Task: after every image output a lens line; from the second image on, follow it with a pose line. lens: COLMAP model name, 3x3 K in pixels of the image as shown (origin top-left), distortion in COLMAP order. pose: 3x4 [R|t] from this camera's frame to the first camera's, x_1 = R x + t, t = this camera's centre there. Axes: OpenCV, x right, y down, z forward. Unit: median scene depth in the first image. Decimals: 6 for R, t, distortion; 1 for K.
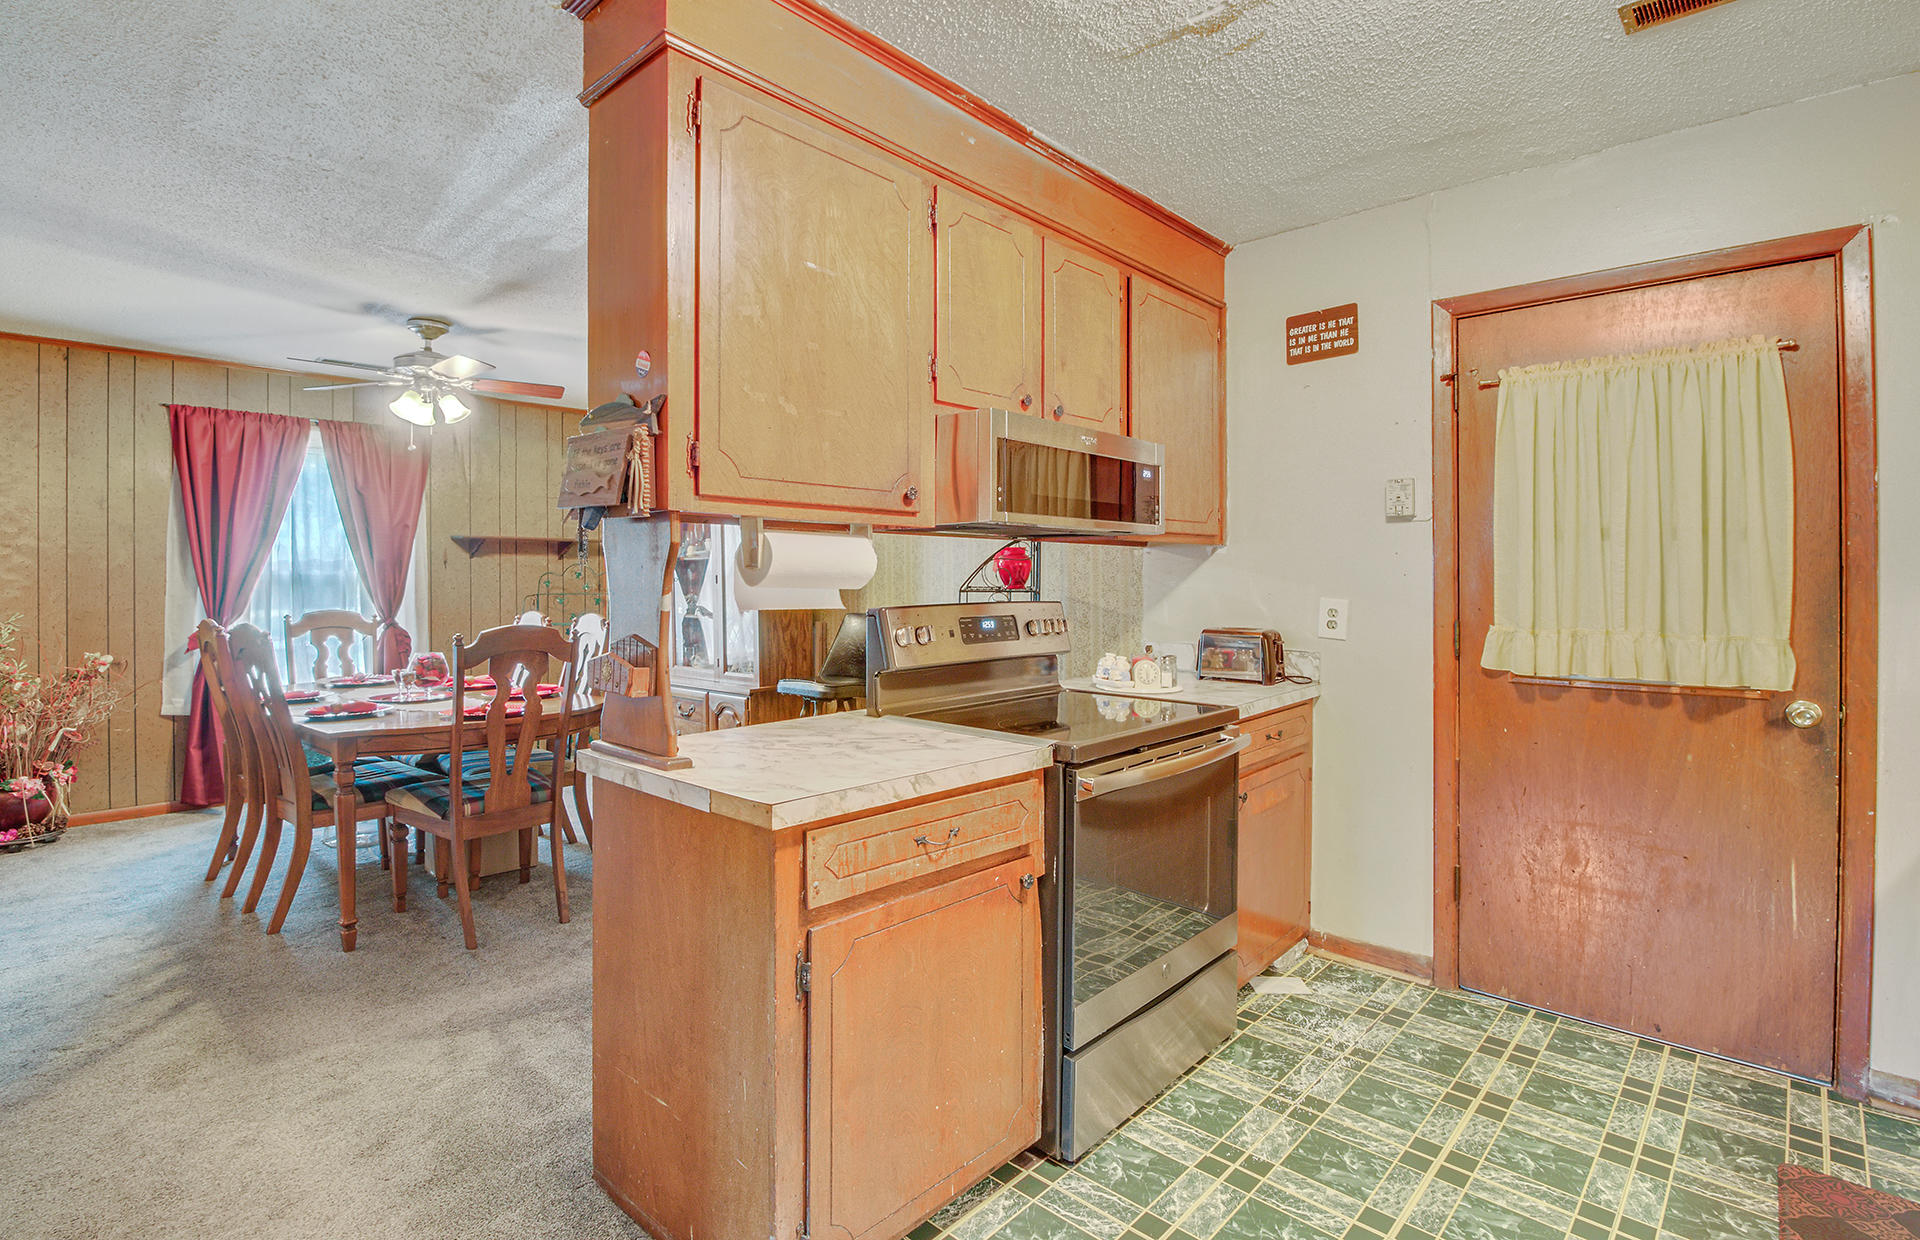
lens RADIAL K [[939.4, 0, 1011.0], [0, 939.4, 582.9], [0, 0, 1]] dist [-0.000675, -0.011380]
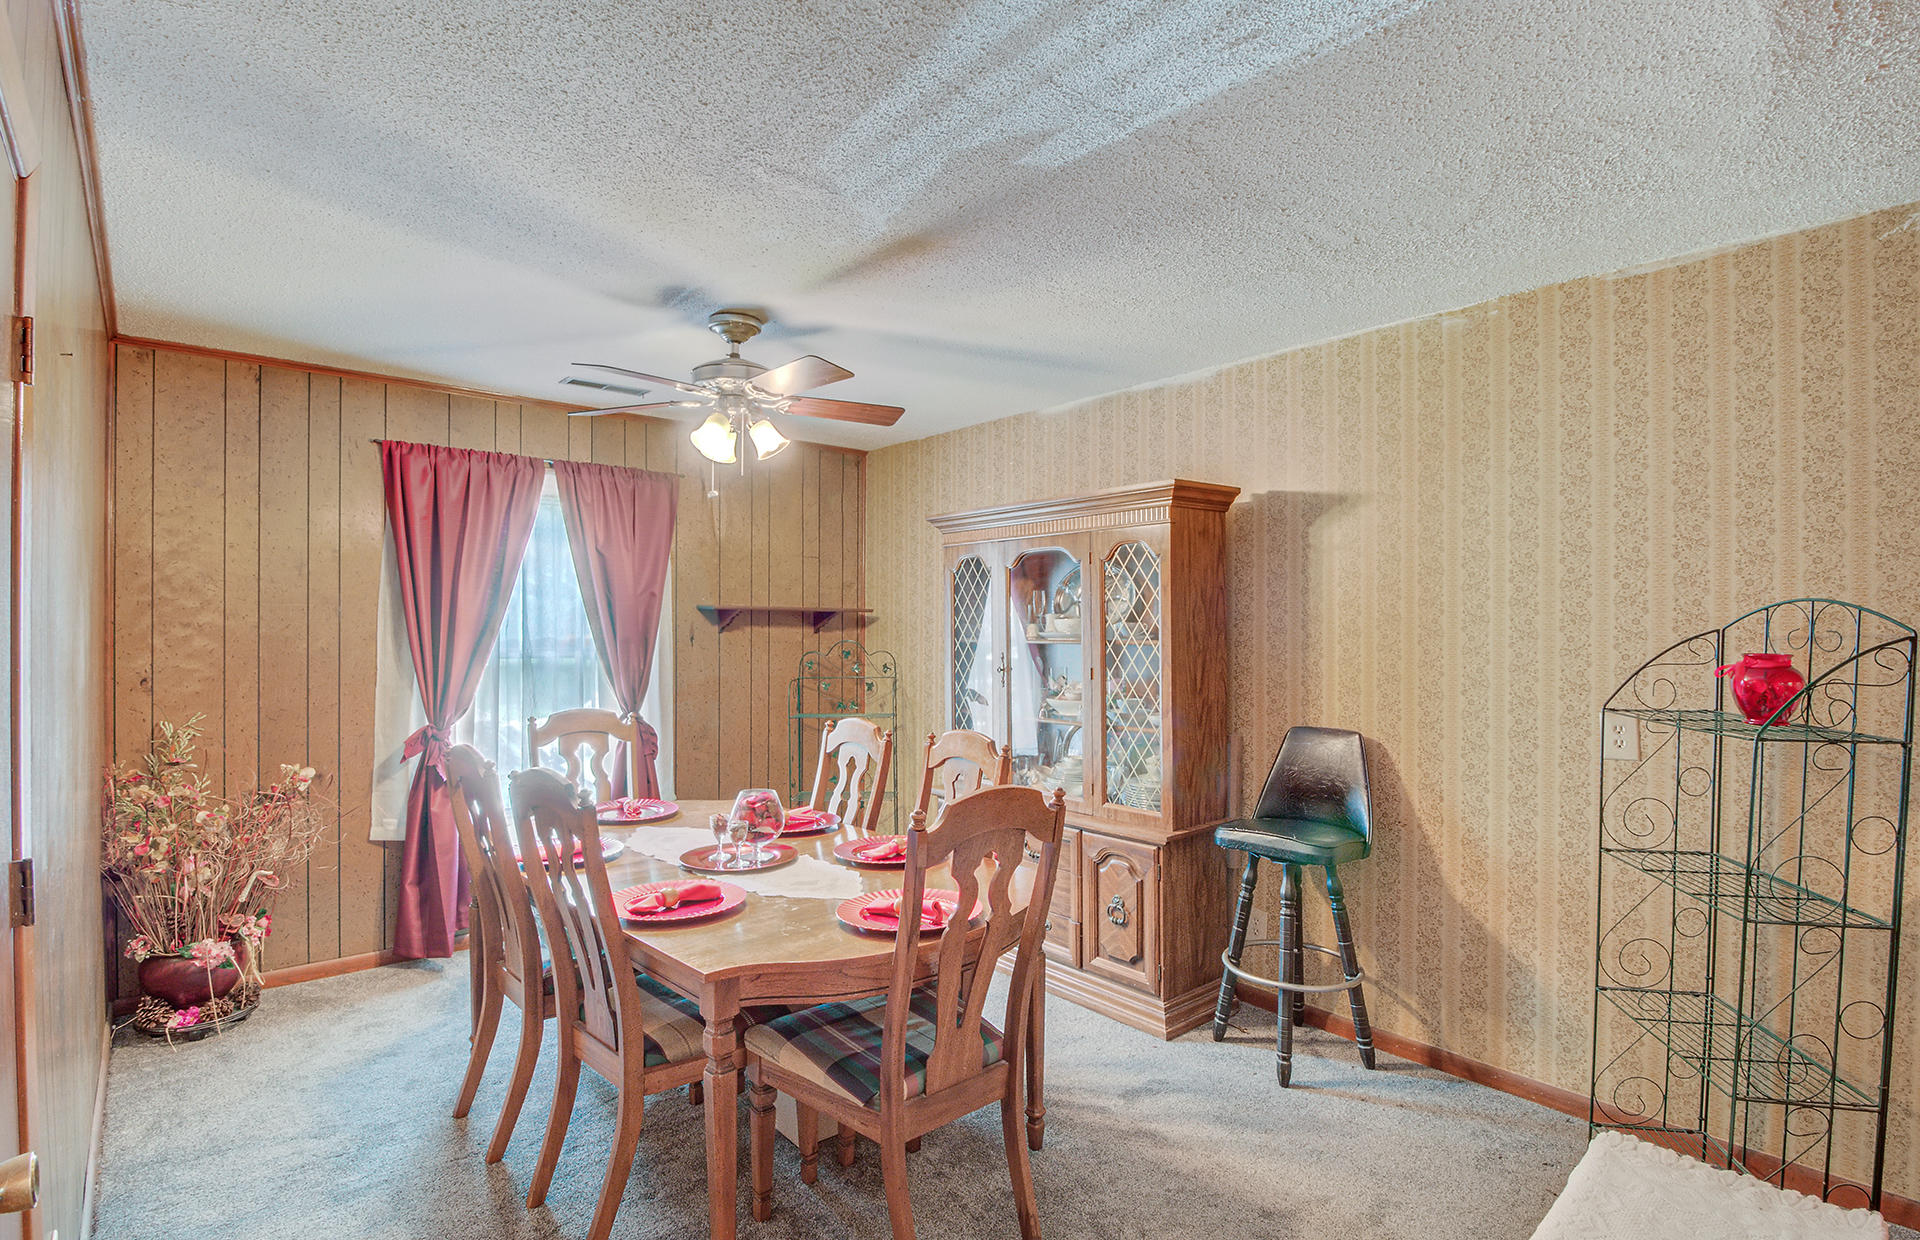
lens RADIAL K [[900.8, 0, 970.0], [0, 900.8, 627.5], [0, 0, 1]] dist [0.002843, -0.016391]
pose [[0.995089, 0.007431, -0.098706, -0.352833], [-0.007265, 0.999972, 0.002043, -0.042383], [0.098719, -0.001316, 0.995114, 0.313538]]
